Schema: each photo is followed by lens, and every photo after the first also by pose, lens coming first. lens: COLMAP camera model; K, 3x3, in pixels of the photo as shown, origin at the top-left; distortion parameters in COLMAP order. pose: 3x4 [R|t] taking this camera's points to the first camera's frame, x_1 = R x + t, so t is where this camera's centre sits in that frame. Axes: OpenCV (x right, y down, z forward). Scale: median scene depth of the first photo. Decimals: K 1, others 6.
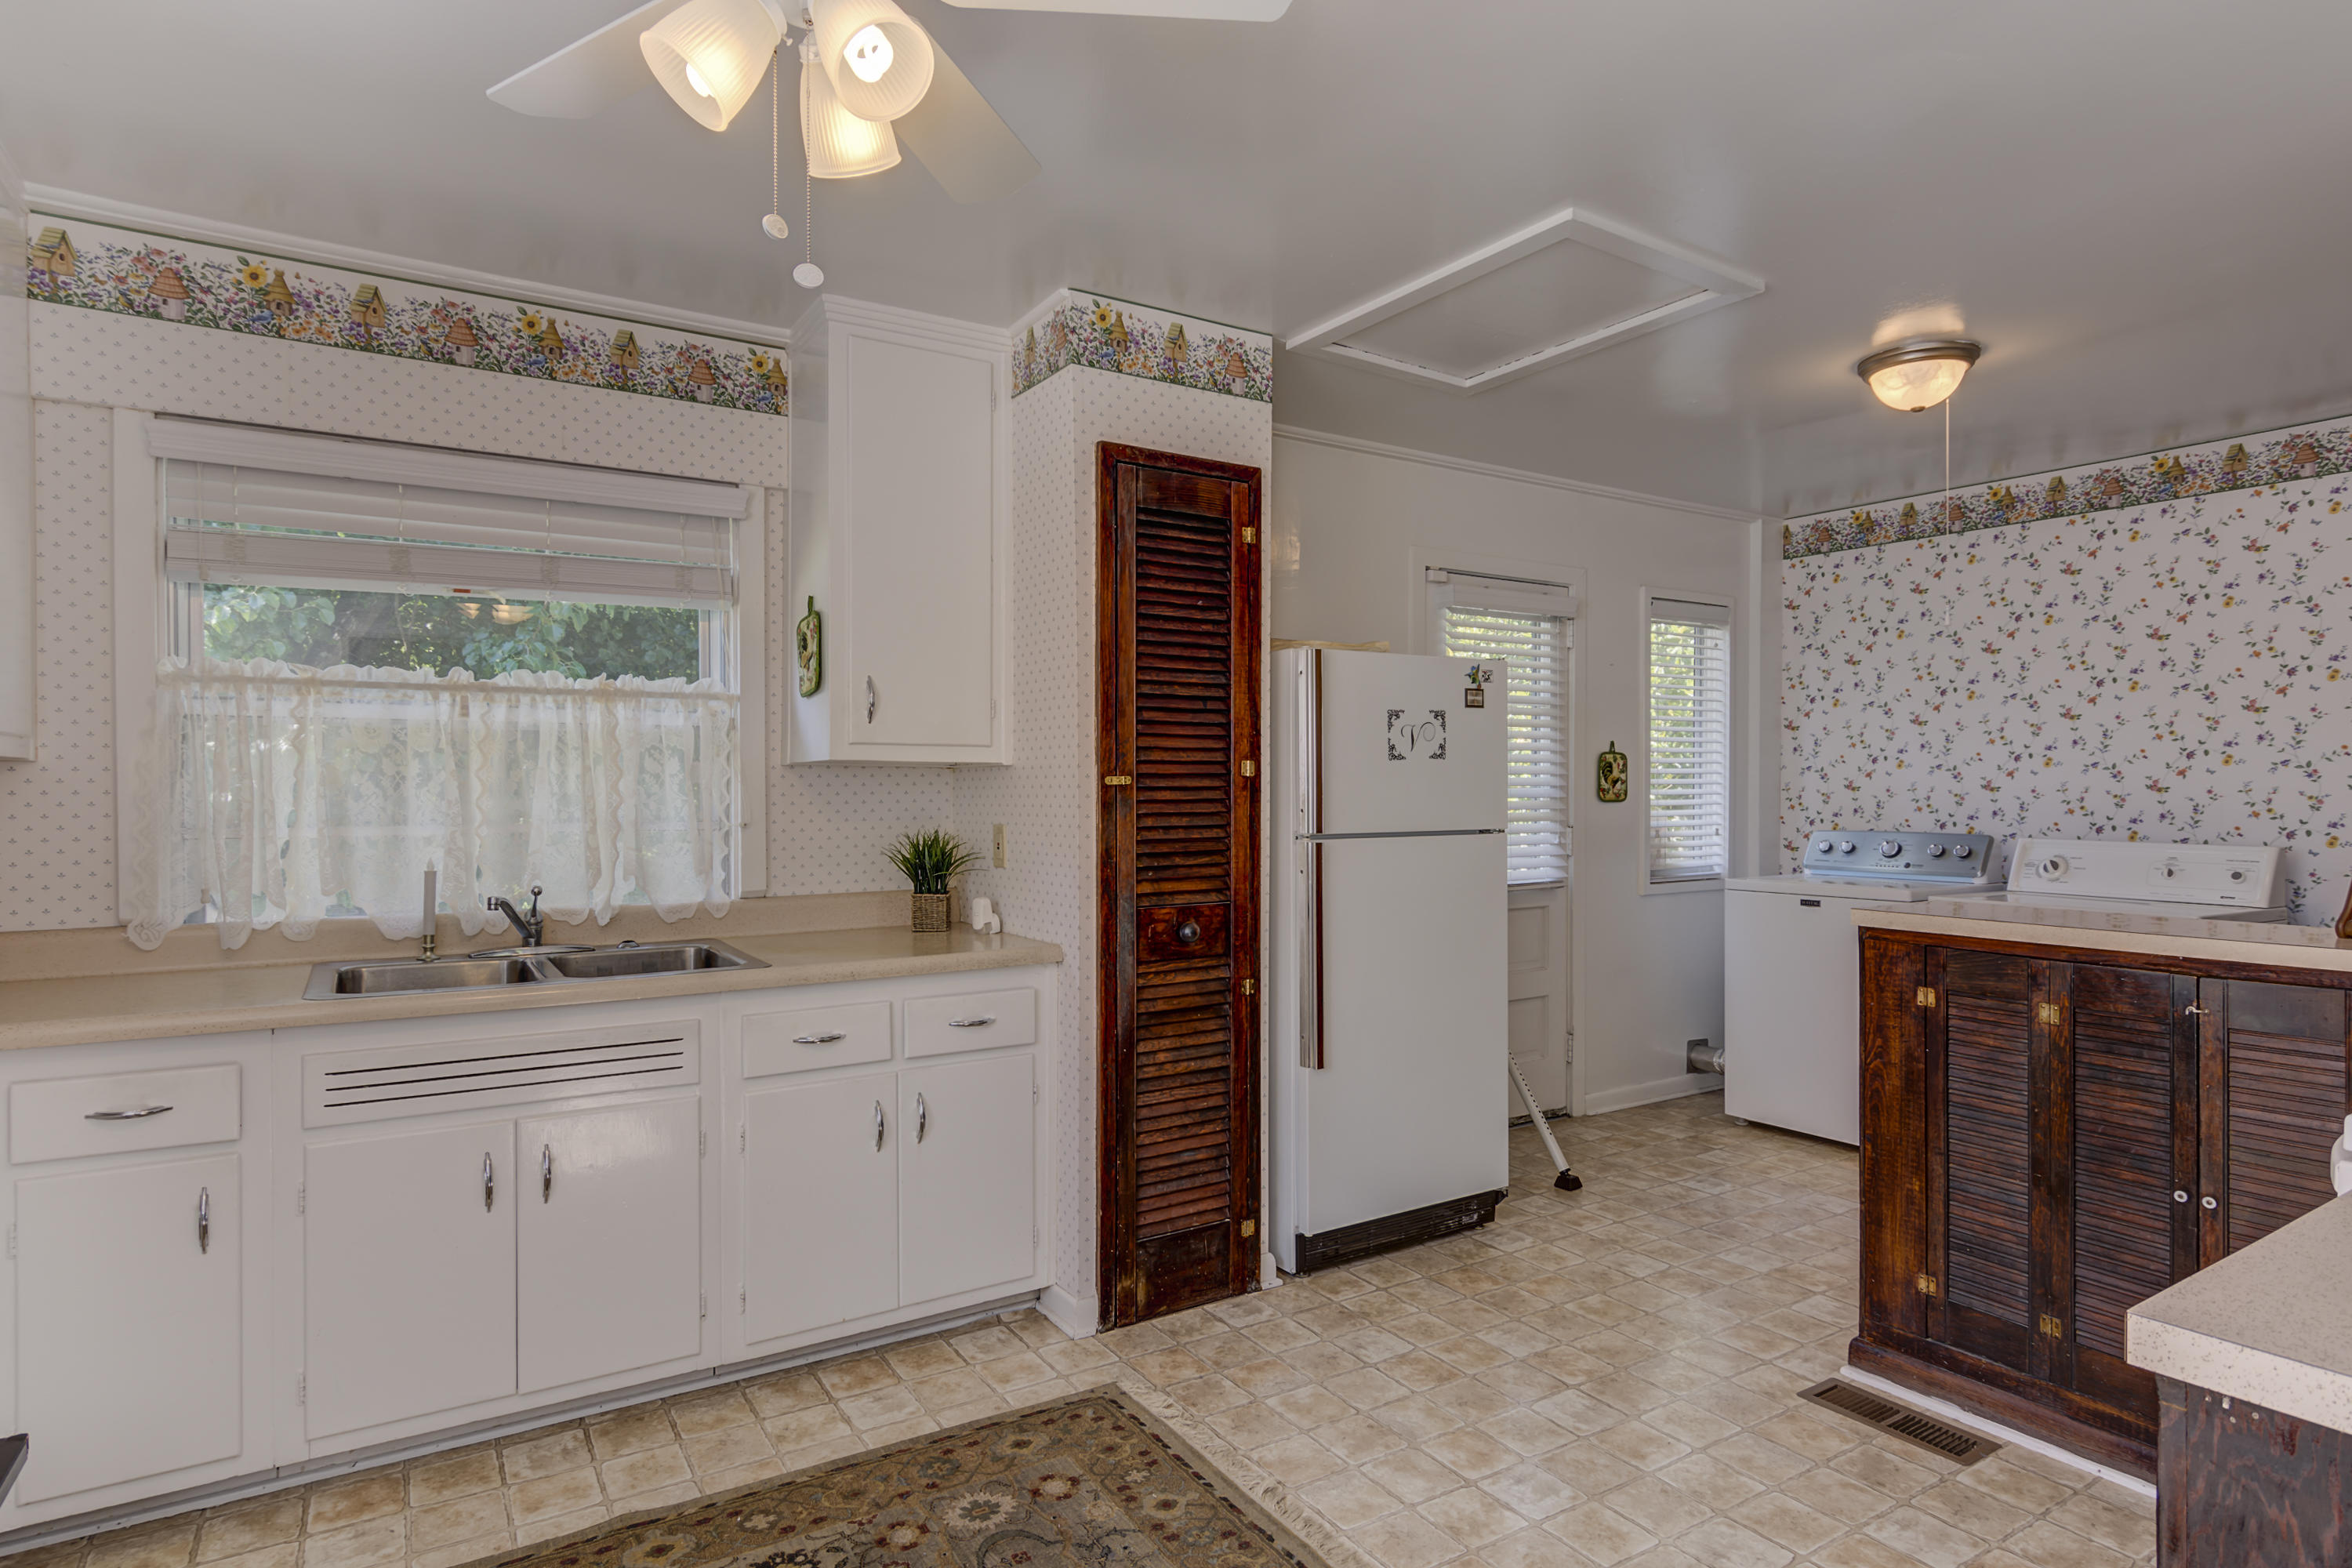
lens RADIAL K [[1252.6, 0, 1180.0], [0, 1252.6, 782.0], [0, 0, 1]] dist [0.007218, -0.000942]
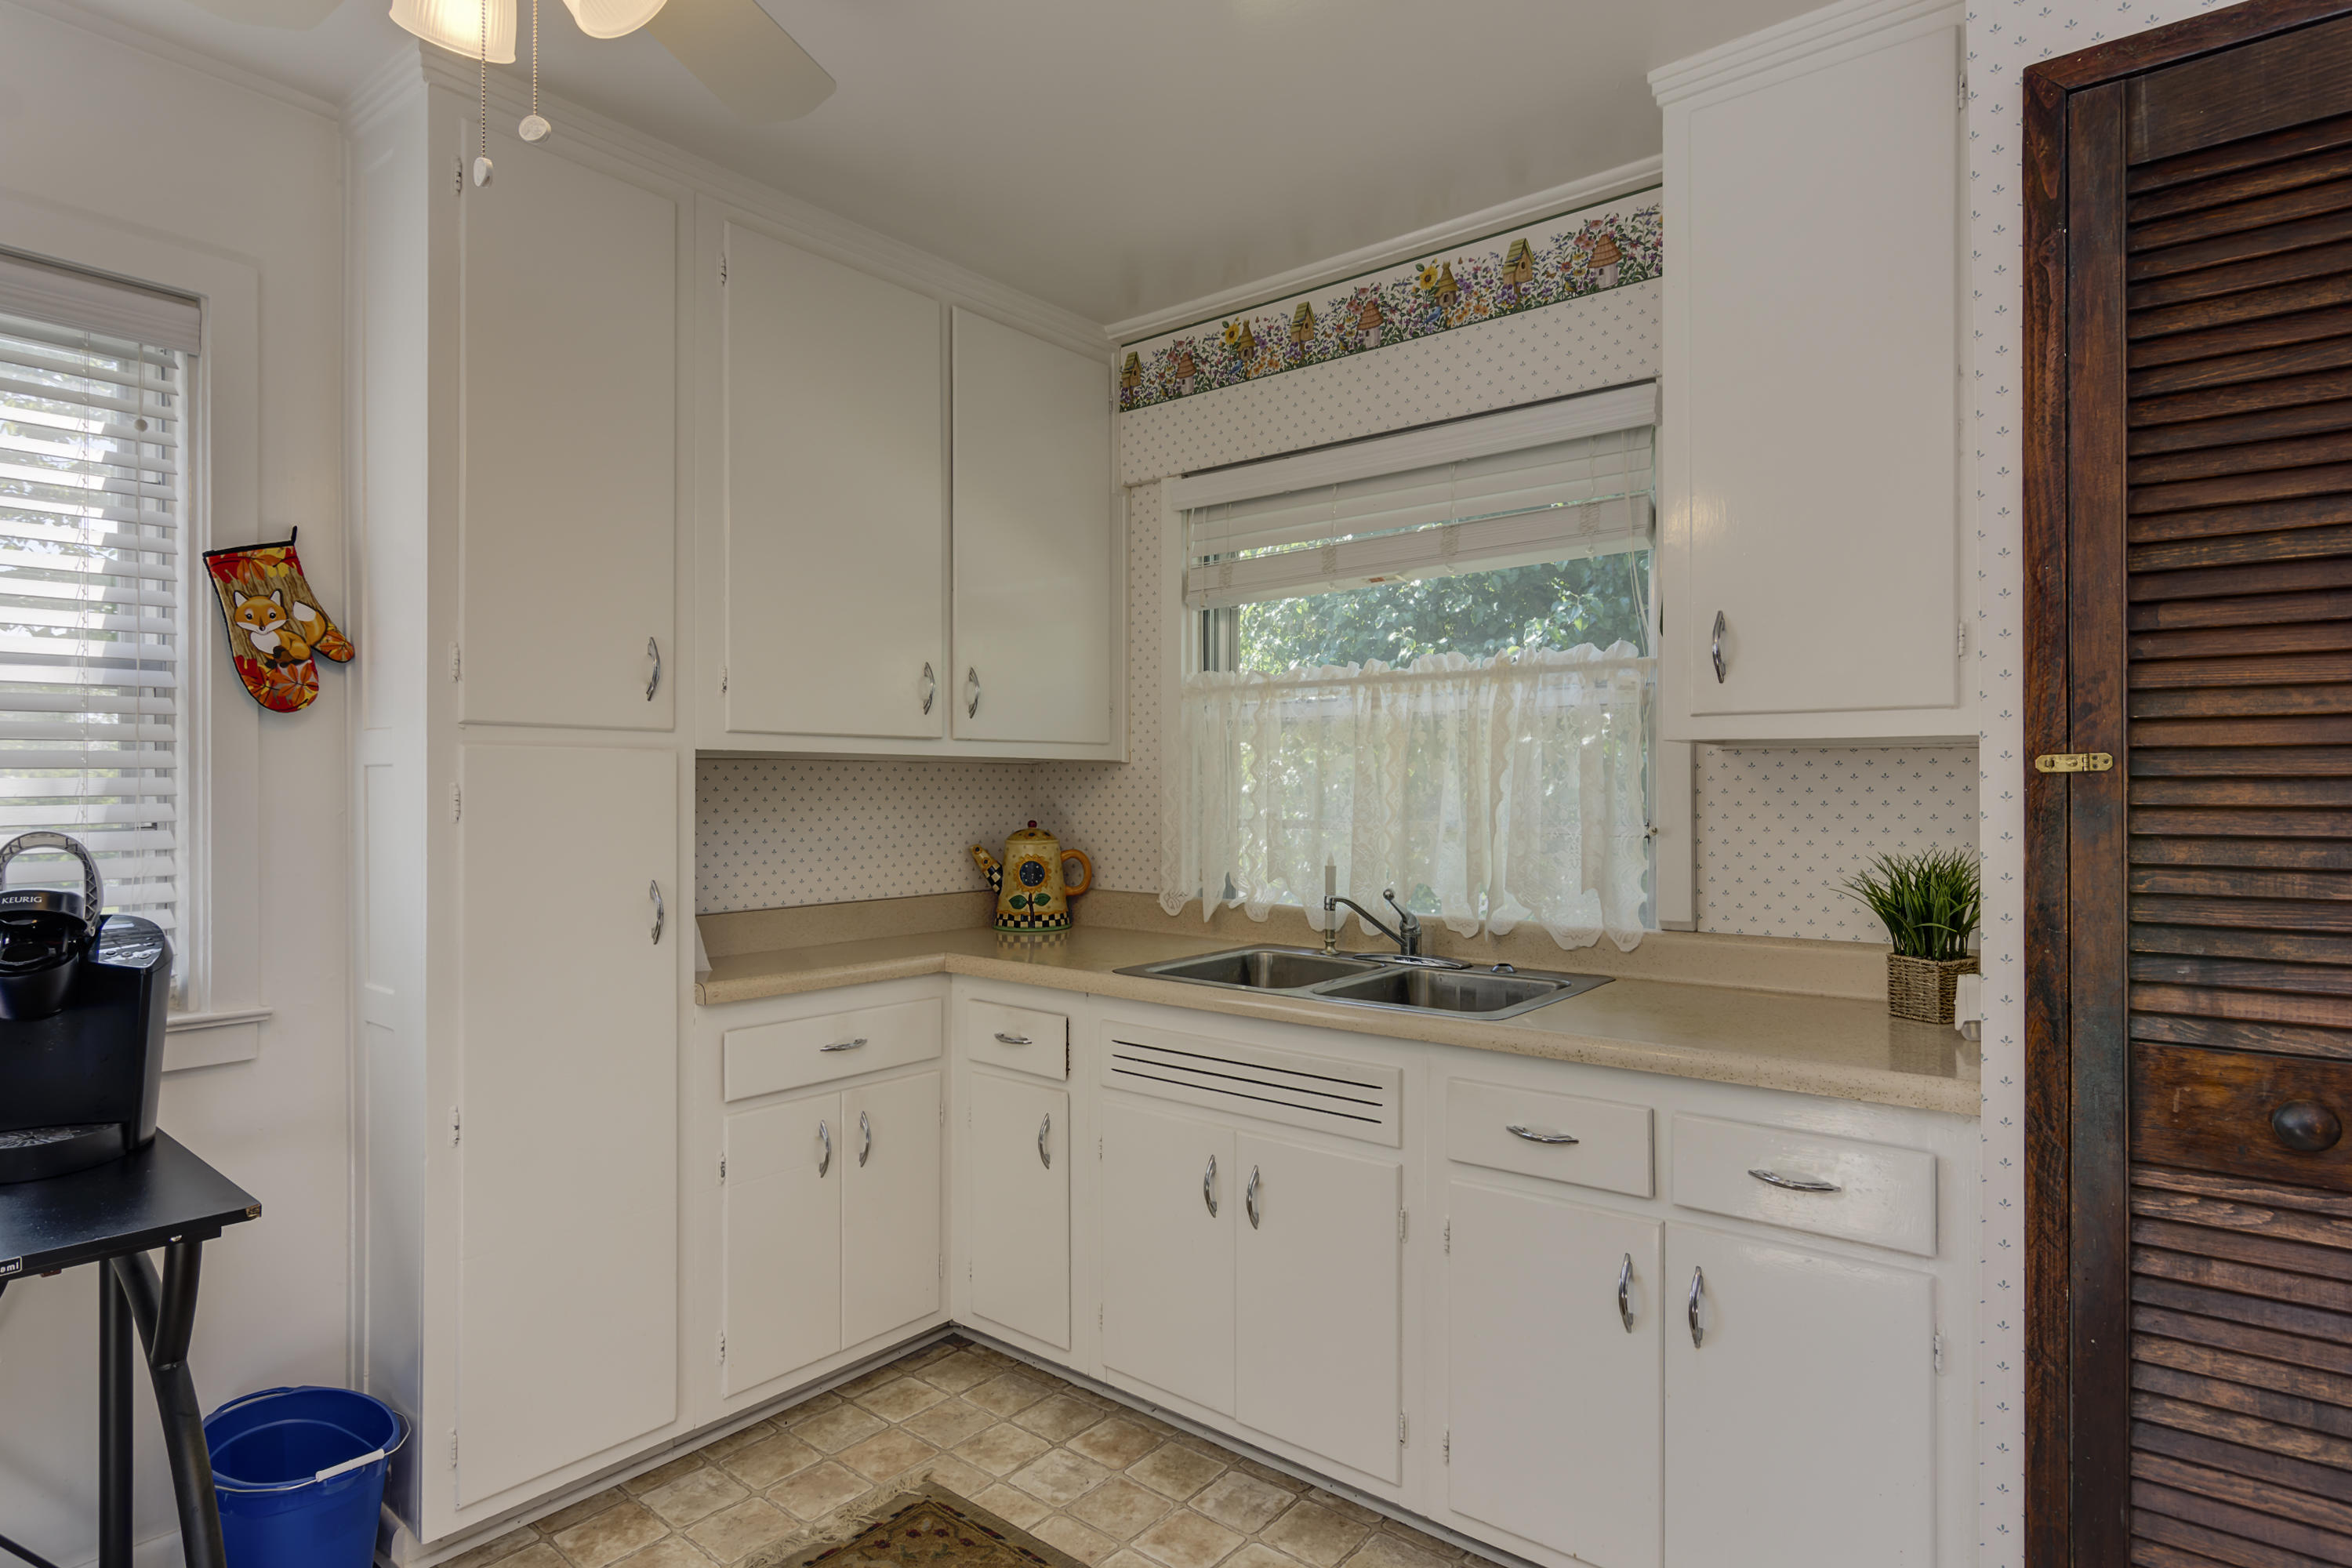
lens RADIAL K [[1252.6, 0, 1180.0], [0, 1252.6, 782.0], [0, 0, 1]] dist [0.007218, -0.000942]
pose [[0.325412, -0.004024, -0.945564, 0.285381], [0.003813, 0.999988, -0.002943, 0.006126], [0.945564, -0.002648, 0.325424, 0.519337]]
